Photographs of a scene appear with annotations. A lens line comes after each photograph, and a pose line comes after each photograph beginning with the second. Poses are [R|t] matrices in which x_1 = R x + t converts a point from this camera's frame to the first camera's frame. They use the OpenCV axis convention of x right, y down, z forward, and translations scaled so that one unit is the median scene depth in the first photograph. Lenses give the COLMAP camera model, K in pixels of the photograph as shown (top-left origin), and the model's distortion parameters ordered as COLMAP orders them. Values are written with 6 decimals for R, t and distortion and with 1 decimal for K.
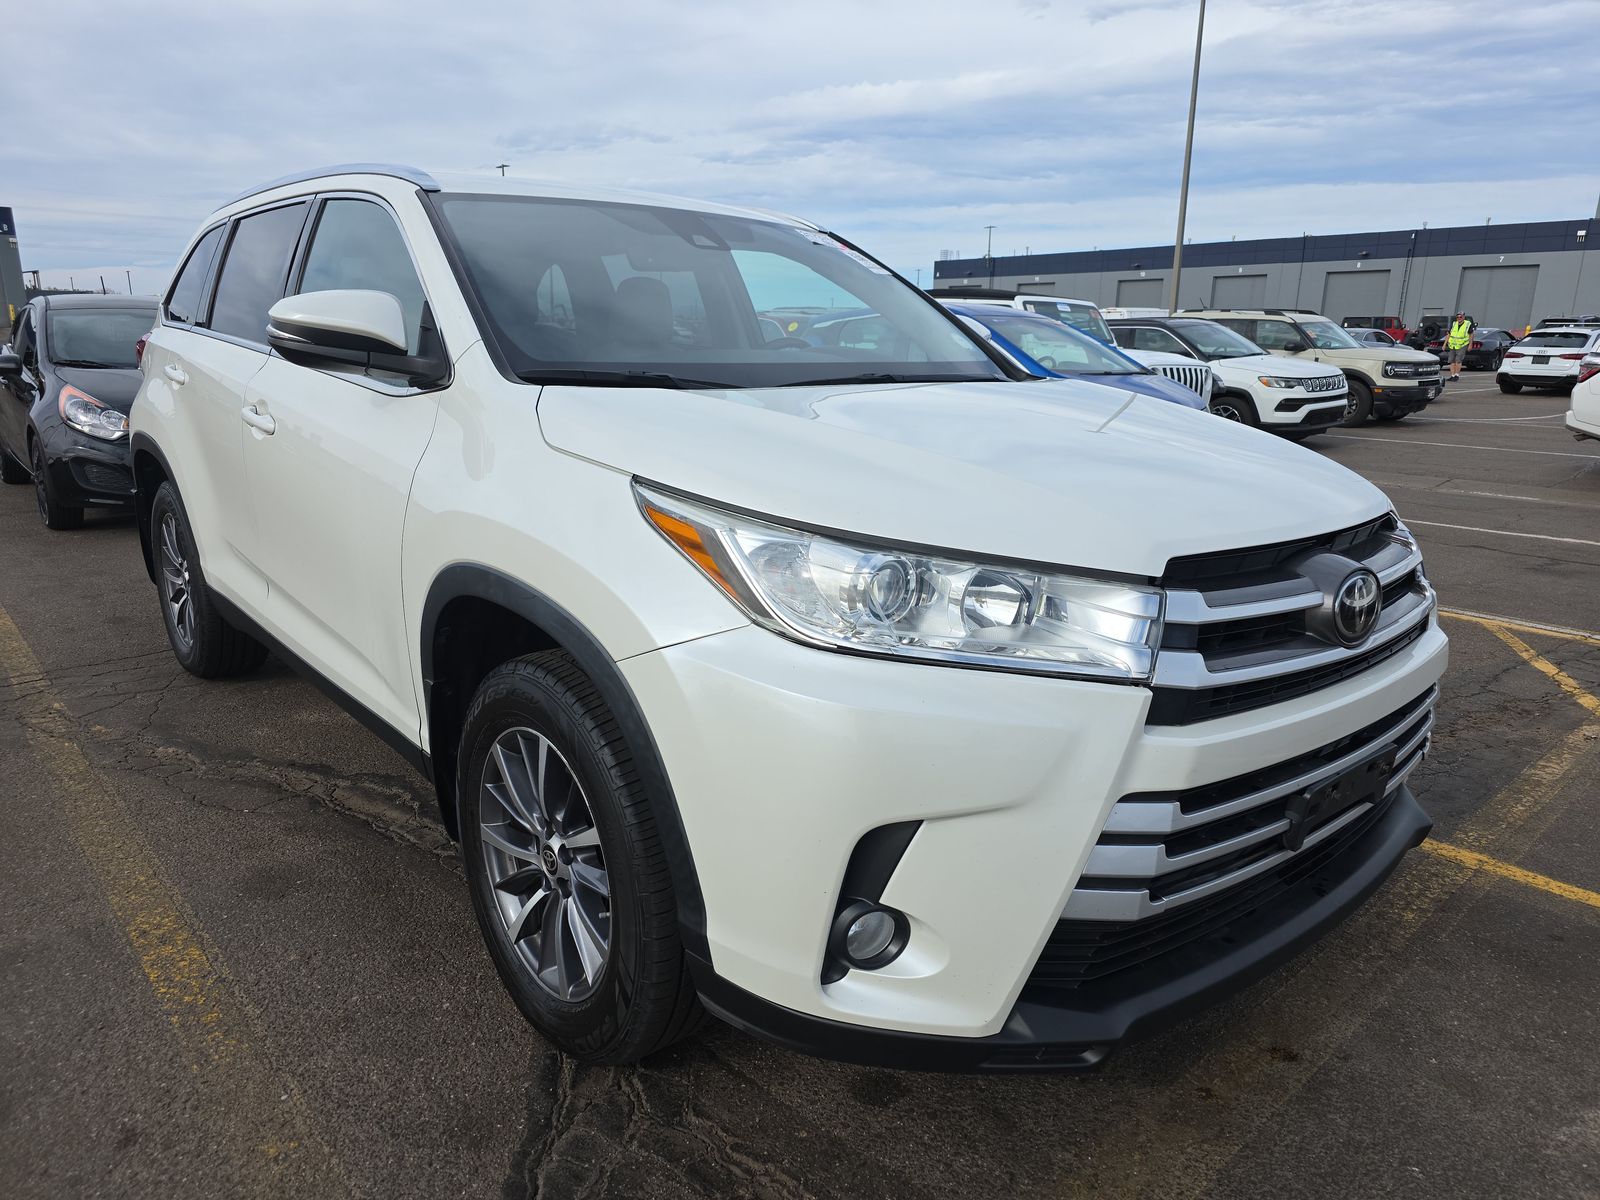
lens RADIAL K [[1068.0, 0, 799.7], [0, 1068.0, 605.5], [0, 0, 1]] dist [0.030733, -0.004944]
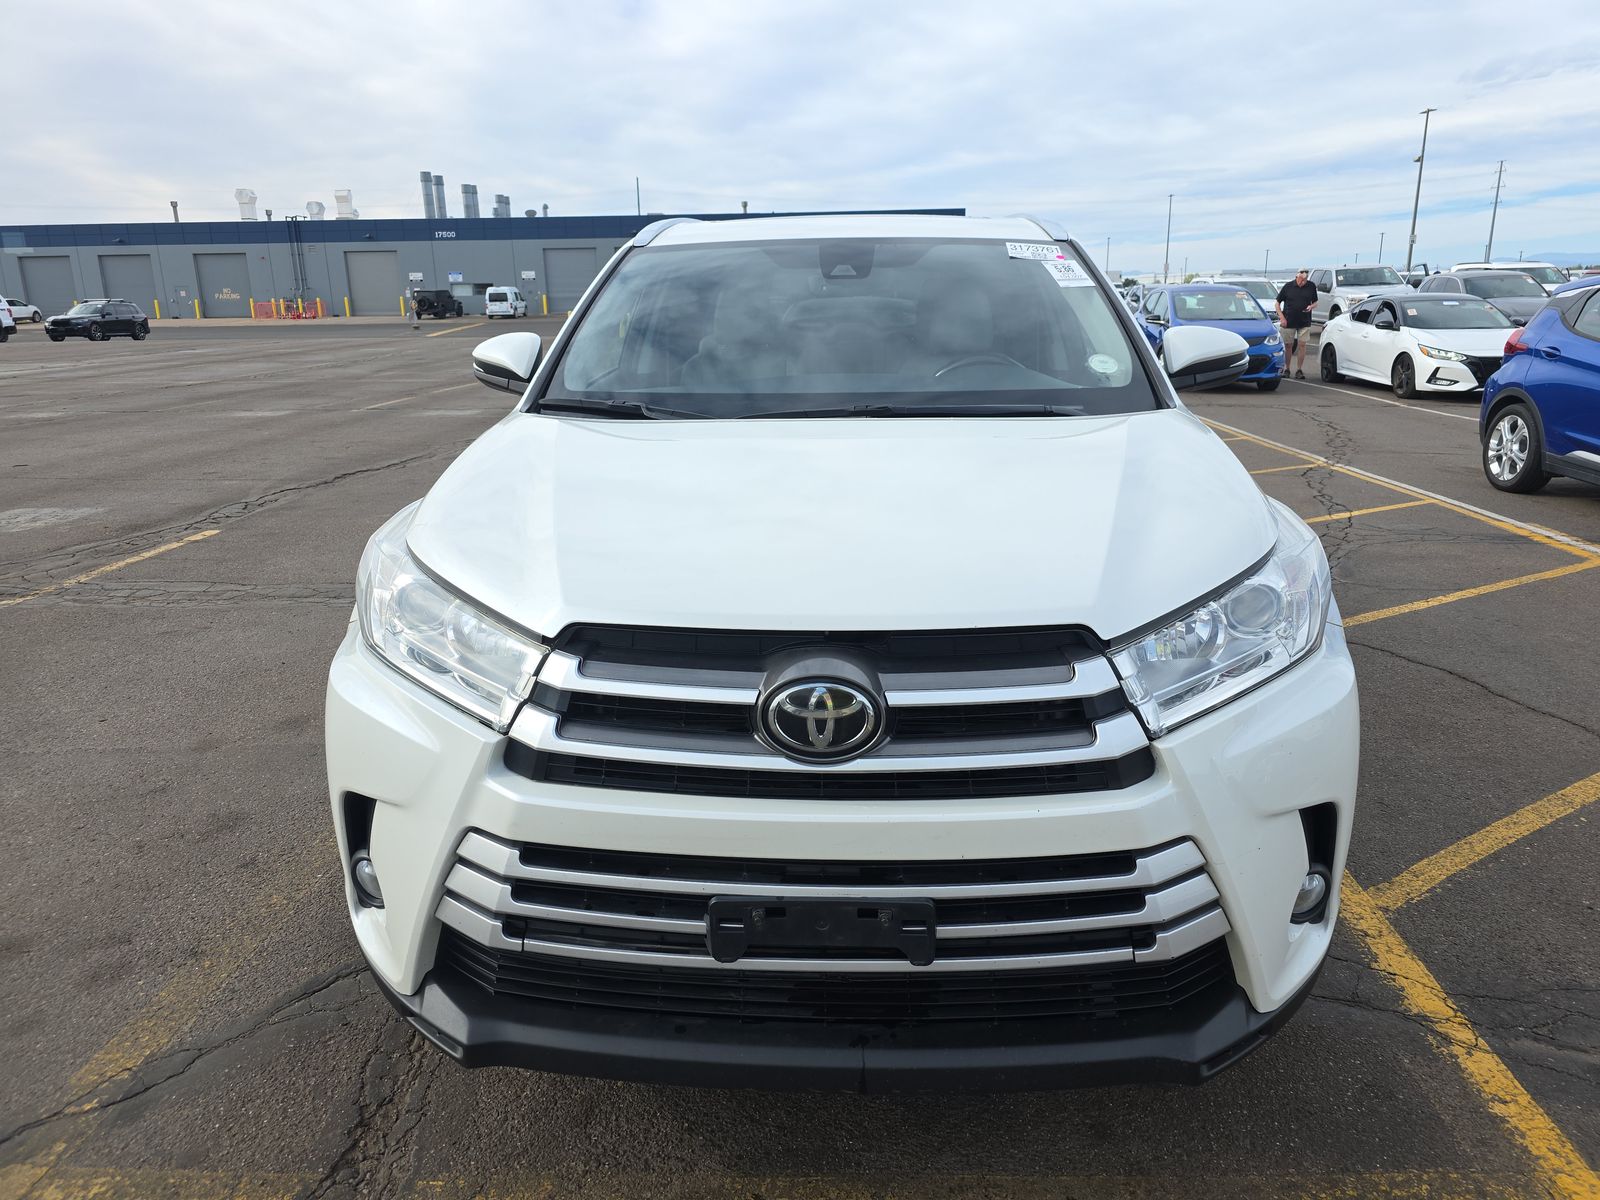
lens RADIAL K [[1068.0, 0, 802.7], [0, 1068.0, 593.4], [0, 0, 1]] dist [0.030733, -0.004944]
pose [[0.730062, 0.148060, -0.667149, 1.200996], [-0.138940, 0.988016, 0.067228, -0.173402], [0.669108, 0.043612, 0.741884, 0.387968]]
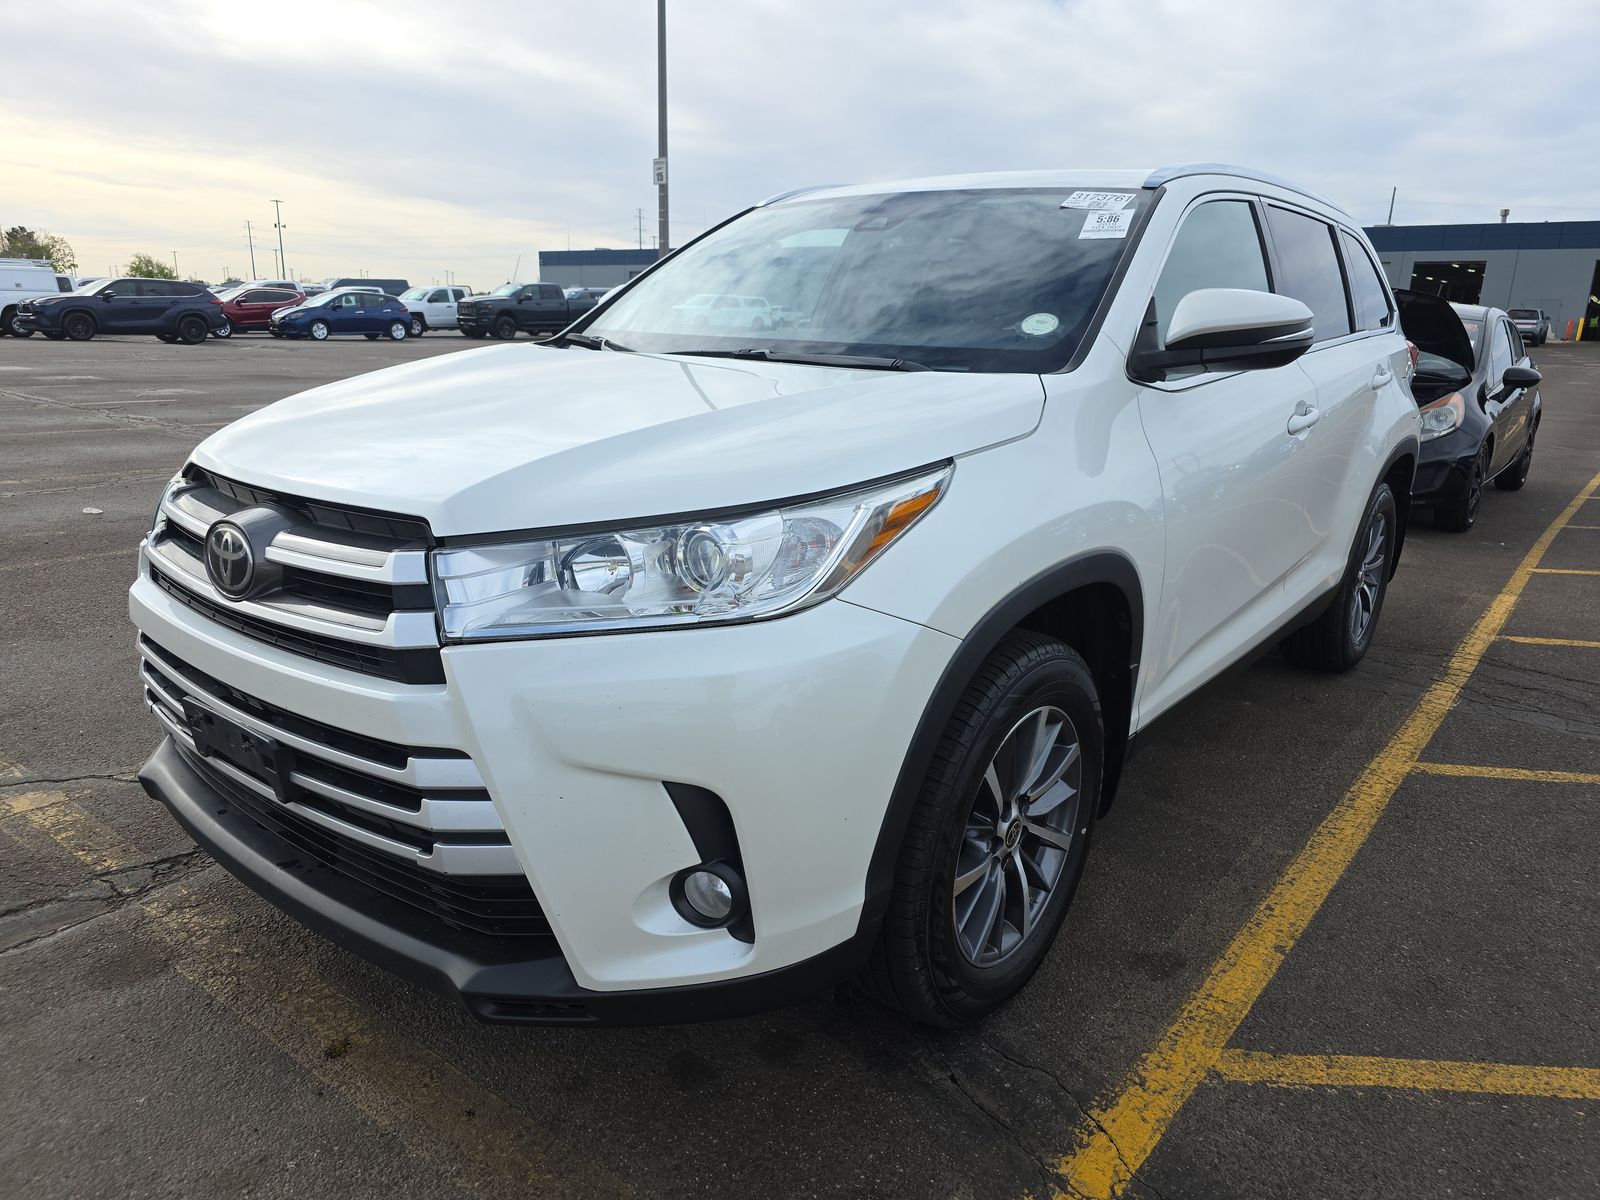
lens RADIAL K [[1068.0, 0, 810.0], [0, 1068.0, 600.4], [0, 0, 1]] dist [0.030733, -0.004944]
pose [[0.193291, 0.230228, -0.953747, 1.787970], [-0.258858, 0.949603, 0.176767, -0.314471], [0.946378, 0.212717, 0.243146, 1.437975]]
